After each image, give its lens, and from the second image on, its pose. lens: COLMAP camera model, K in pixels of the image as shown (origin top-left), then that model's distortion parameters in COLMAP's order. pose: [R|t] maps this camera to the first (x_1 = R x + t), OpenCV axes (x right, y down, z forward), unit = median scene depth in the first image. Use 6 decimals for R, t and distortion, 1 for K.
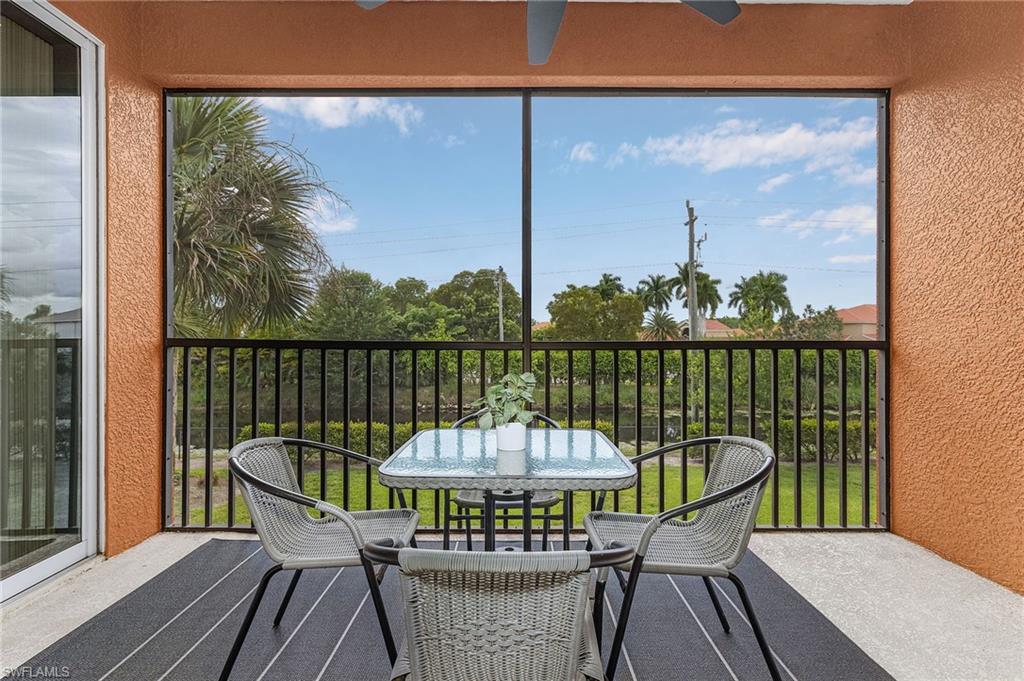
lens RADIAL K [[473.3, 0, 512.0], [0, 473.3, 340.5], [0, 0, 1]] dist [-0.001284, -0.000088]
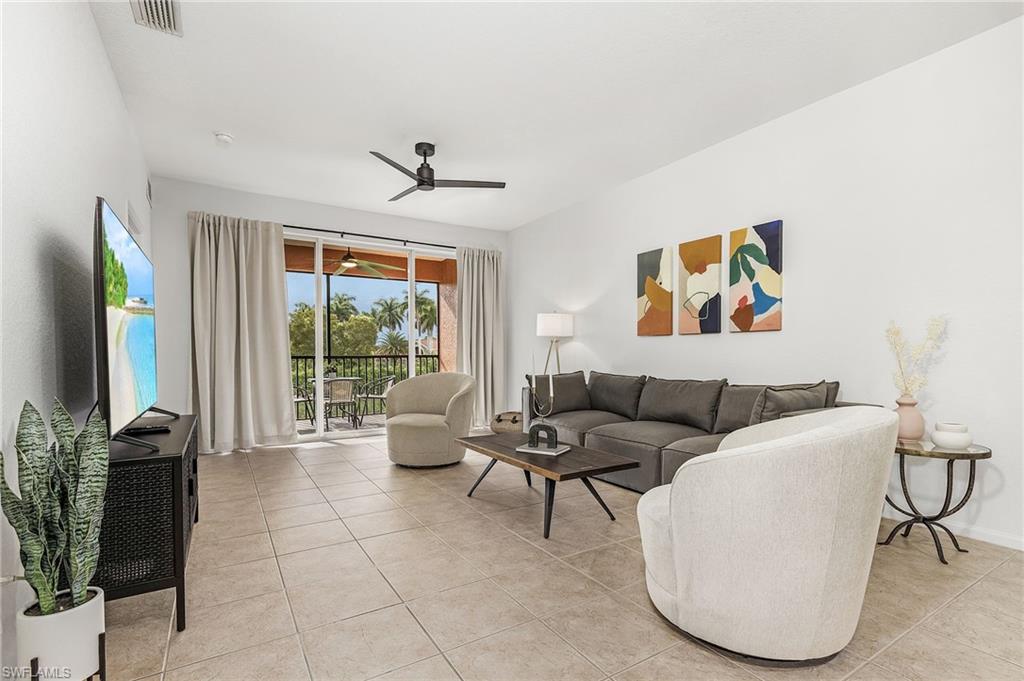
lens RADIAL K [[473.3, 0, 513.0], [0, 473.3, 360.6], [0, 0, 1]] dist [-0.000130, -0.000005]
pose [[0.854379, -0.009251, 0.519568, -0.030669], [0.007168, 0.999956, 0.006019, 0.001390], [-0.519601, -0.001418, 0.854408, -0.126255]]
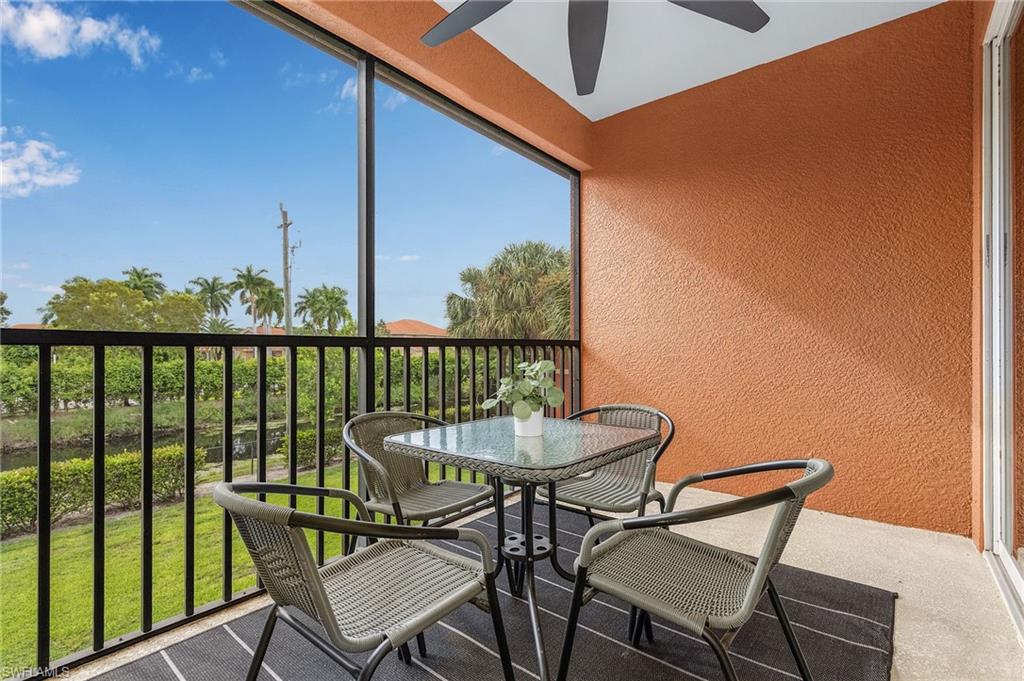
lens RADIAL K [[468.9, 0, 512.0], [0, 468.9, 340.5], [0, 0, 1]] dist [0.001559, 0.000150]
pose [[0.637220, 0.012299, 0.770584, -0.027073], [0.002756, 0.999830, -0.018237, 0.001571], [-0.770677, 0.013745, 0.637077, 0.012619]]
